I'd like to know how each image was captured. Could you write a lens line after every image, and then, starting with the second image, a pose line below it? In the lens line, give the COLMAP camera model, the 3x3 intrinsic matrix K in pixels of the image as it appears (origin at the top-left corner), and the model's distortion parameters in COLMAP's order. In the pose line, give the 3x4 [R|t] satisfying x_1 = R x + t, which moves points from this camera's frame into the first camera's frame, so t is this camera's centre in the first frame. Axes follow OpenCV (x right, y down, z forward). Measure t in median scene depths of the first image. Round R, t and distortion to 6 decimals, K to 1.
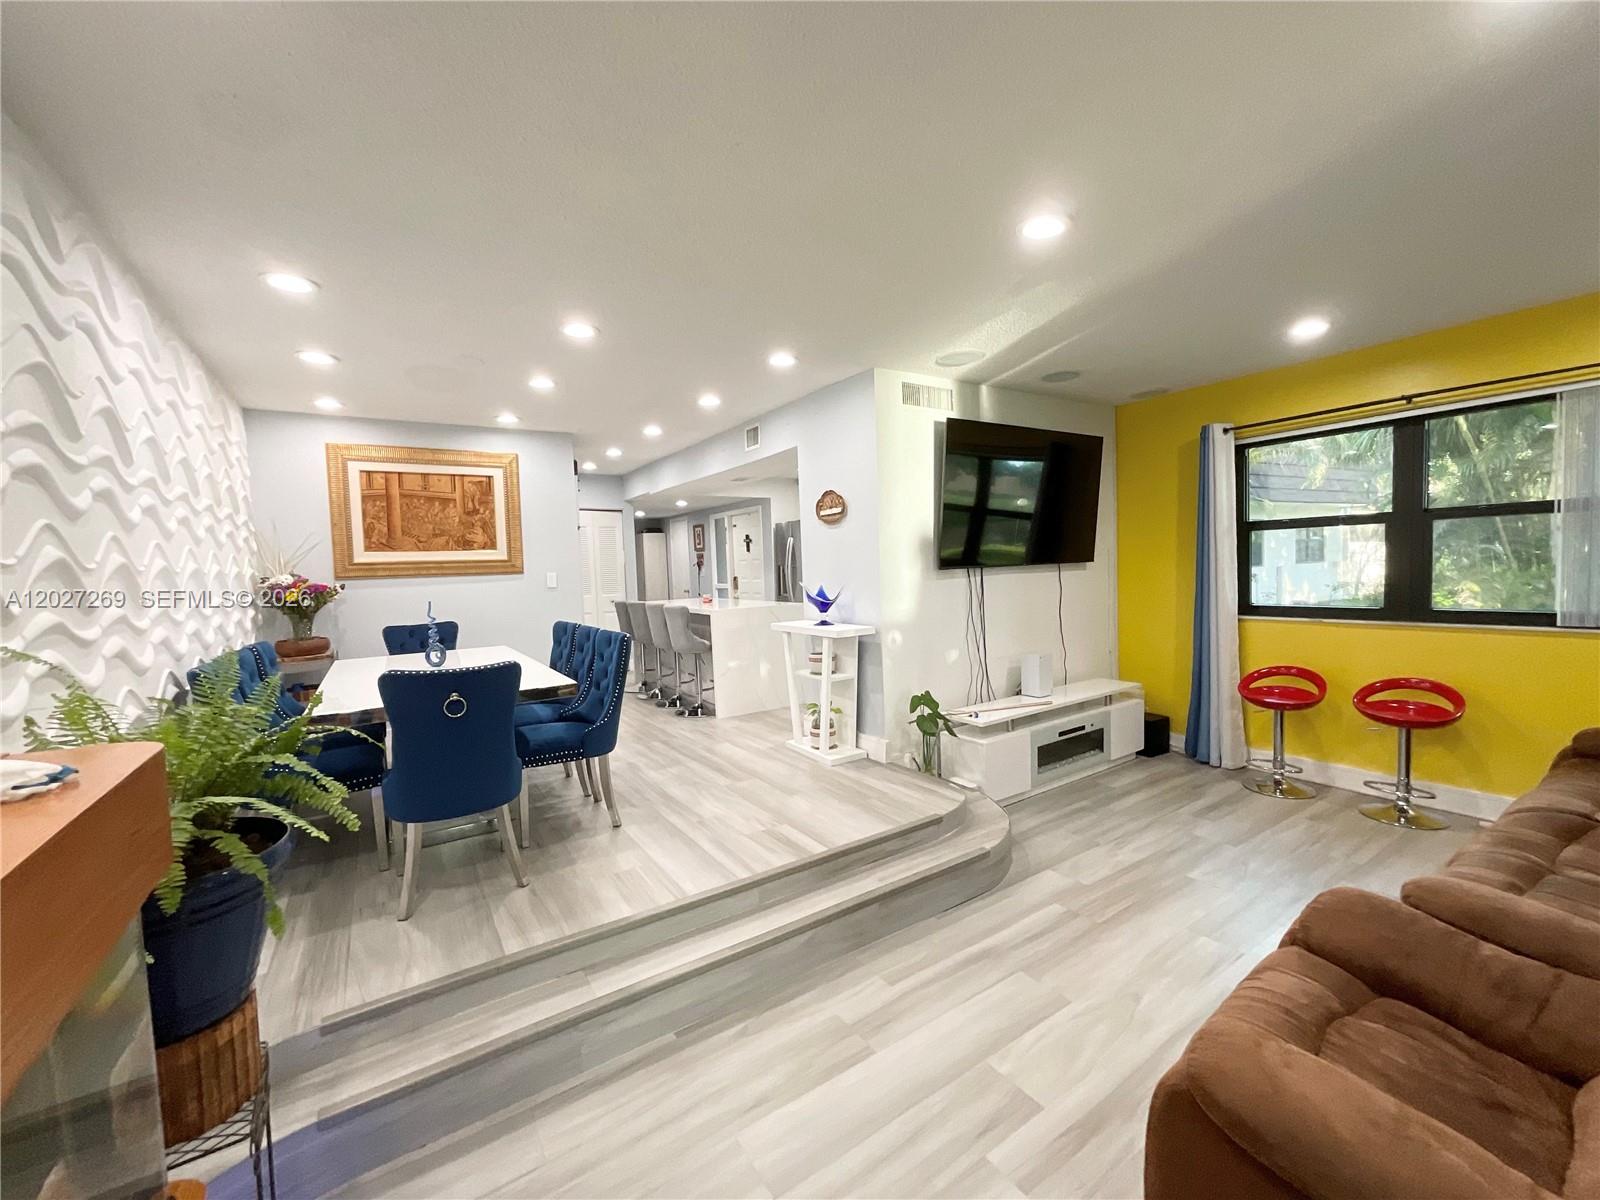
lens RADIAL K [[648.2, 0, 798.6], [0, 648.2, 605.2], [0, 0, 1]] dist [0.000853, 0.000184]
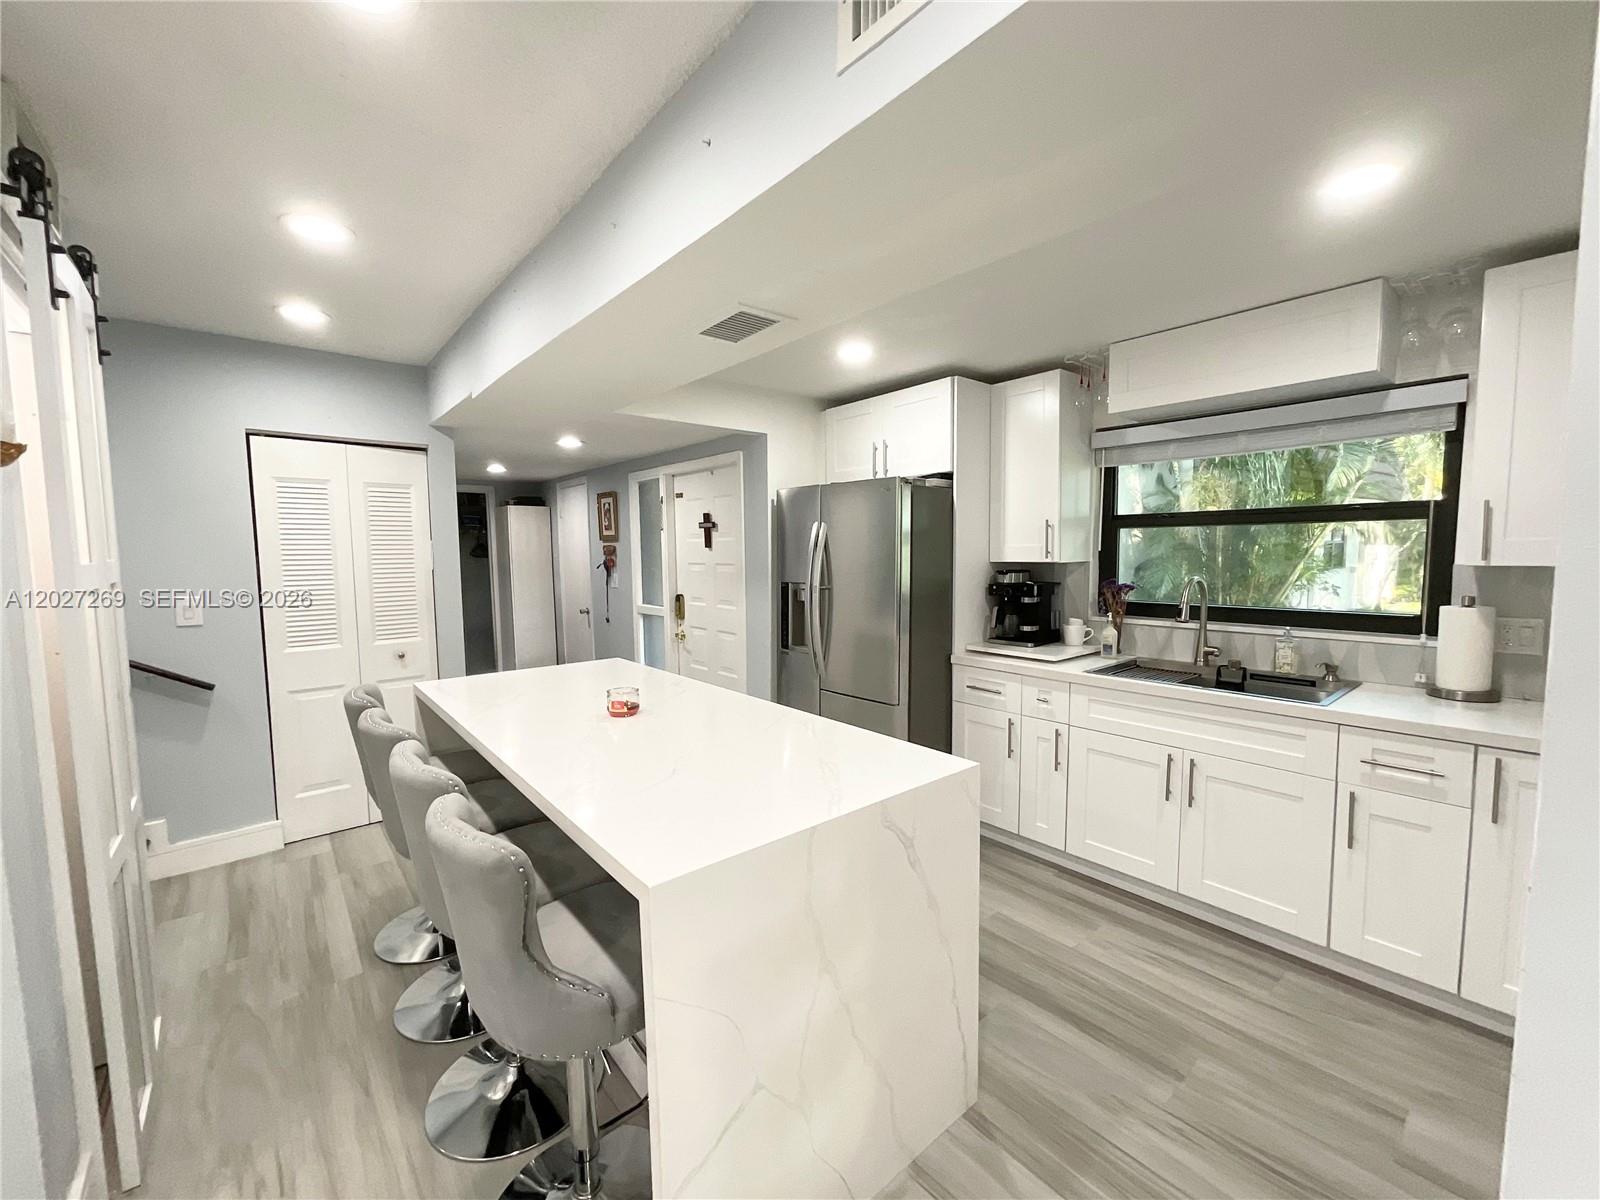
lens RADIAL K [[648.2, 0, 798.6], [0, 648.2, 605.2], [0, 0, 1]] dist [0.000853, 0.000184]
pose [[0.991649, 0.014191, 0.128181, -0.070257], [-0.017369, 0.999568, 0.023708, -0.050086], [-0.127789, -0.025736, 0.991467, 0.483213]]
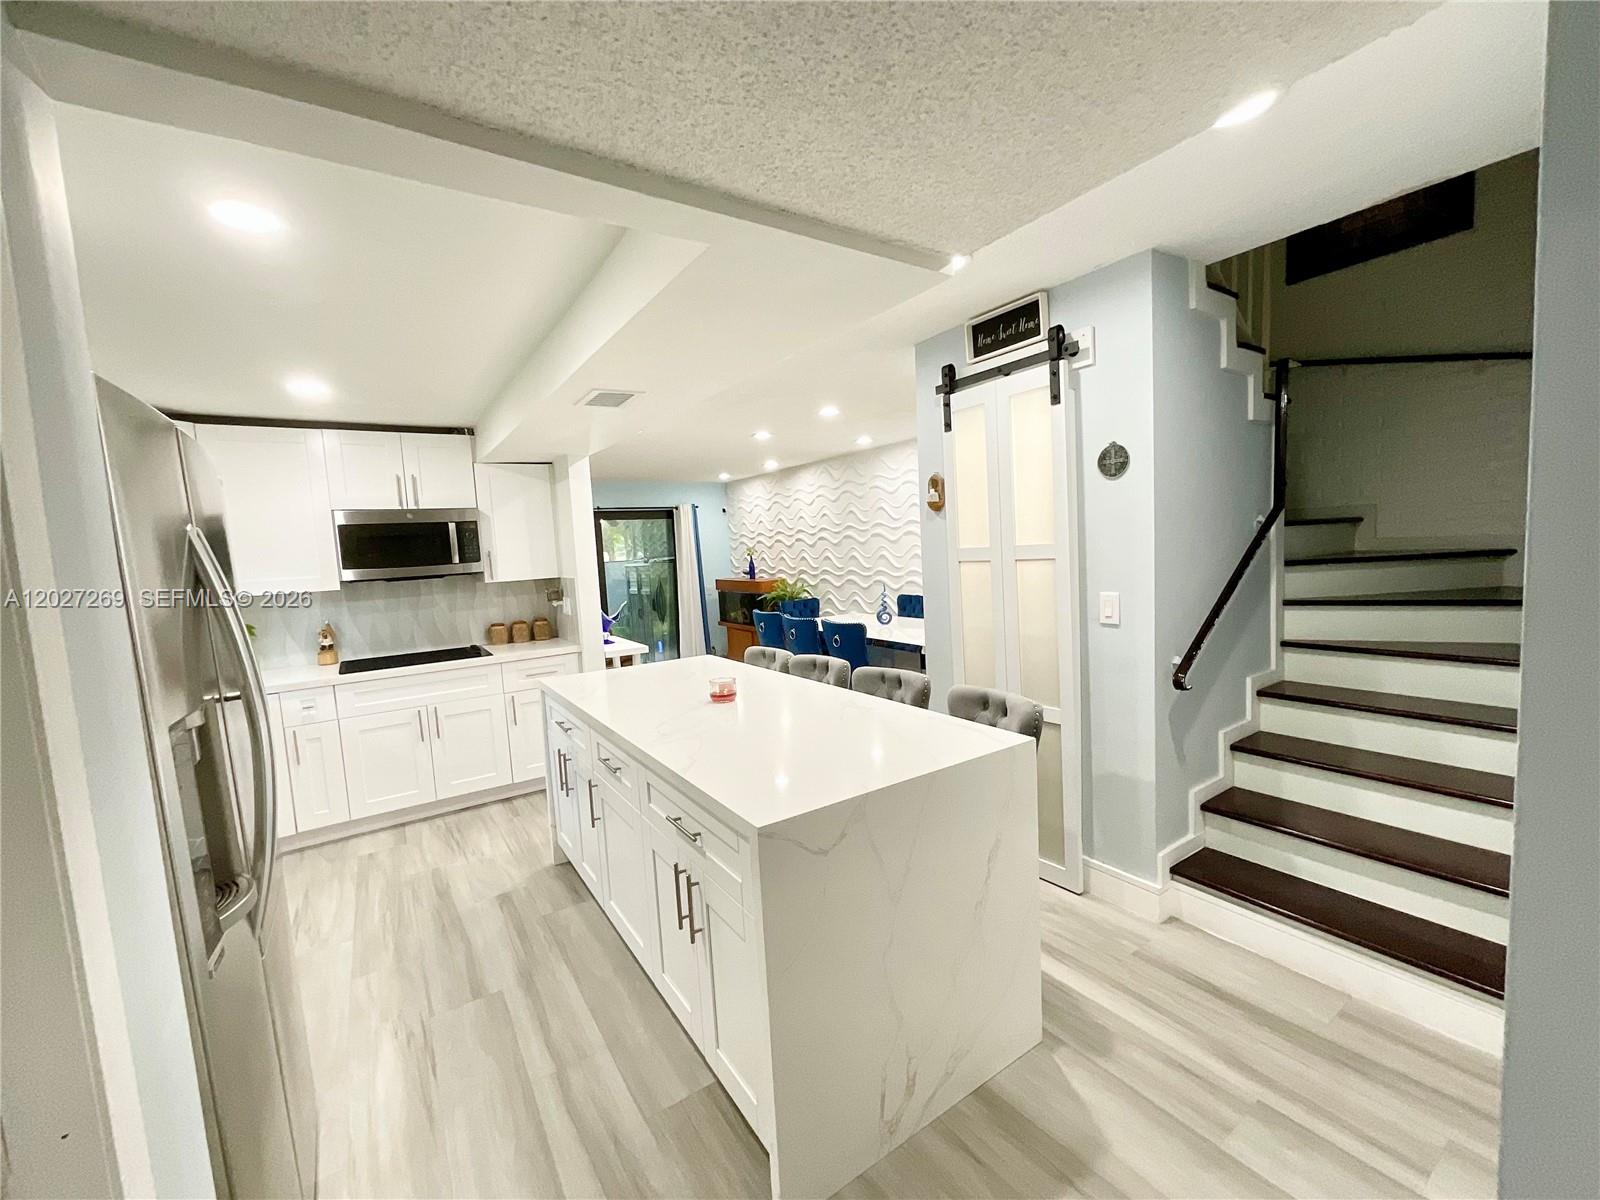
lens RADIAL K [[648.2, 0, 798.6], [0, 648.2, 605.2], [0, 0, 1]] dist [0.000853, 0.000184]
pose [[-0.995901, 0.089959, -0.009454, -0.542145], [0.087481, 0.984472, 0.152192, -0.287496], [0.022998, 0.150741, -0.988306, 4.169628]]
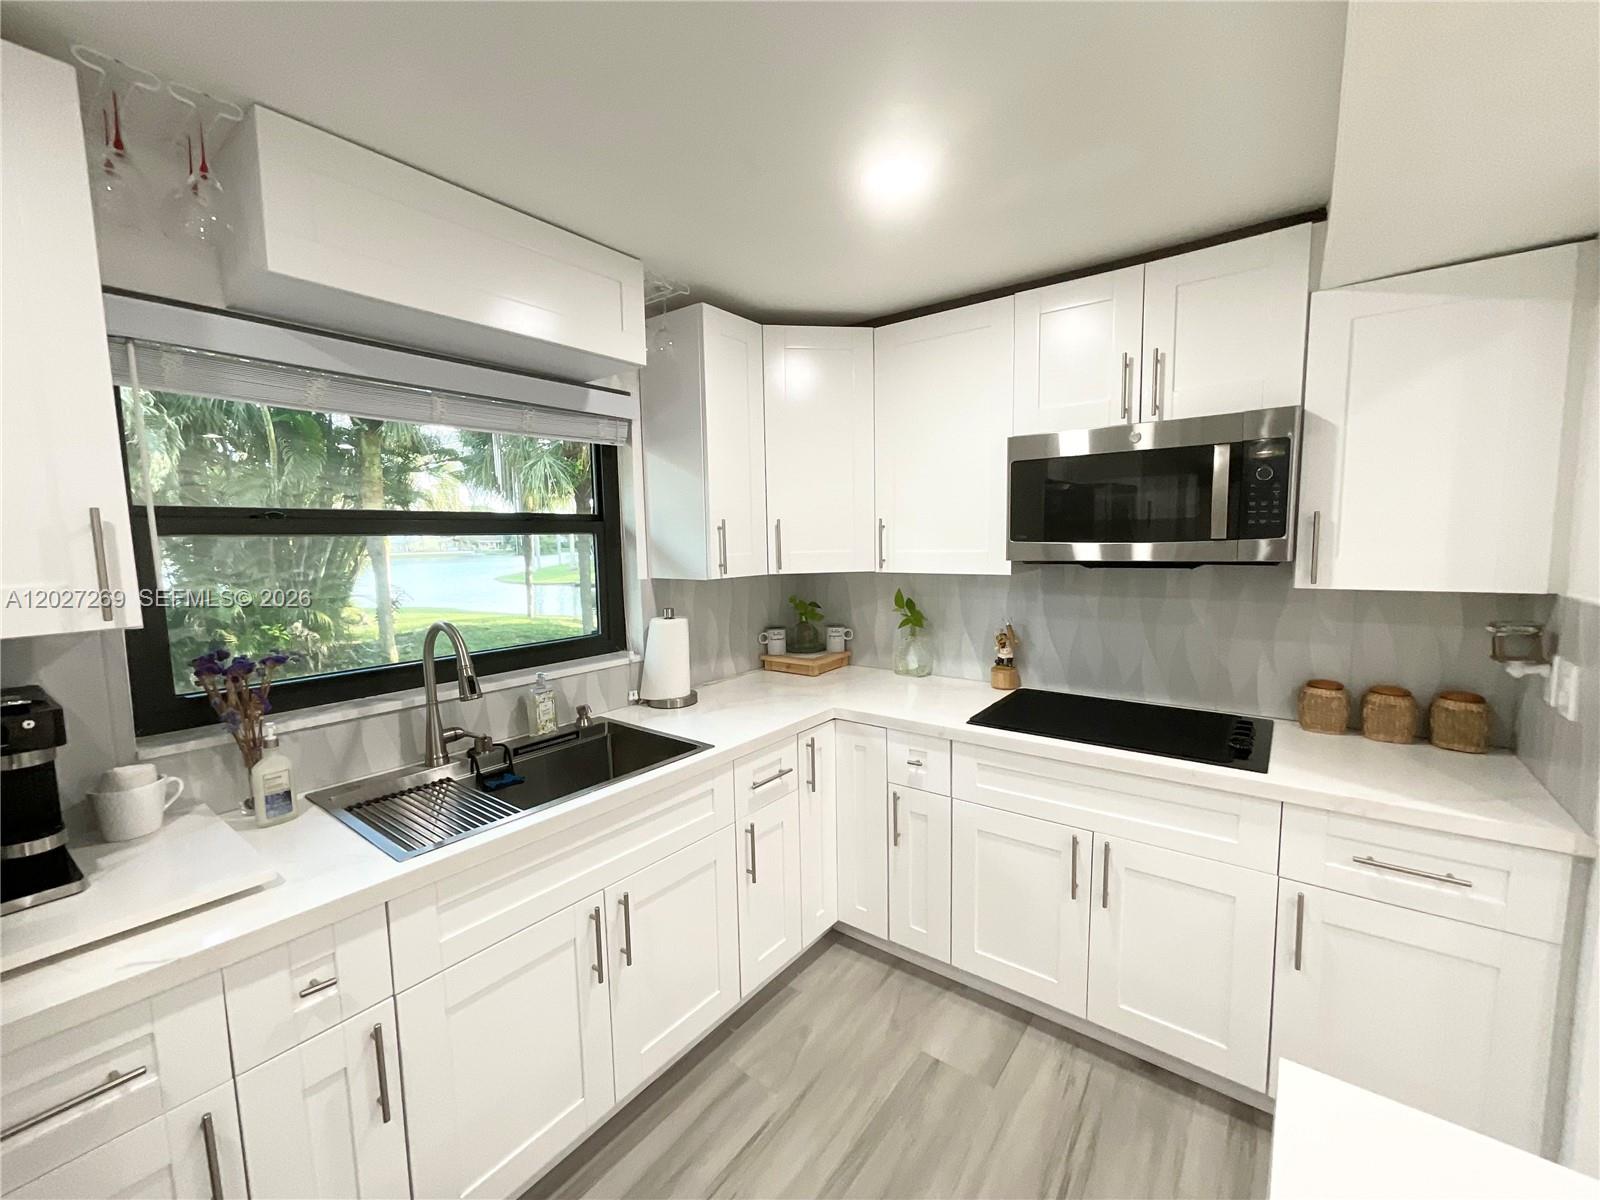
lens RADIAL K [[648.2, 0, 798.6], [0, 648.2, 605.2], [0, 0, 1]] dist [0.000853, 0.000184]
pose [[-0.340441, -0.054638, 0.938677, 0.076239], [0.082744, 0.992696, 0.087792, -0.208598], [-0.936618, 0.107558, -0.333434, 2.282617]]
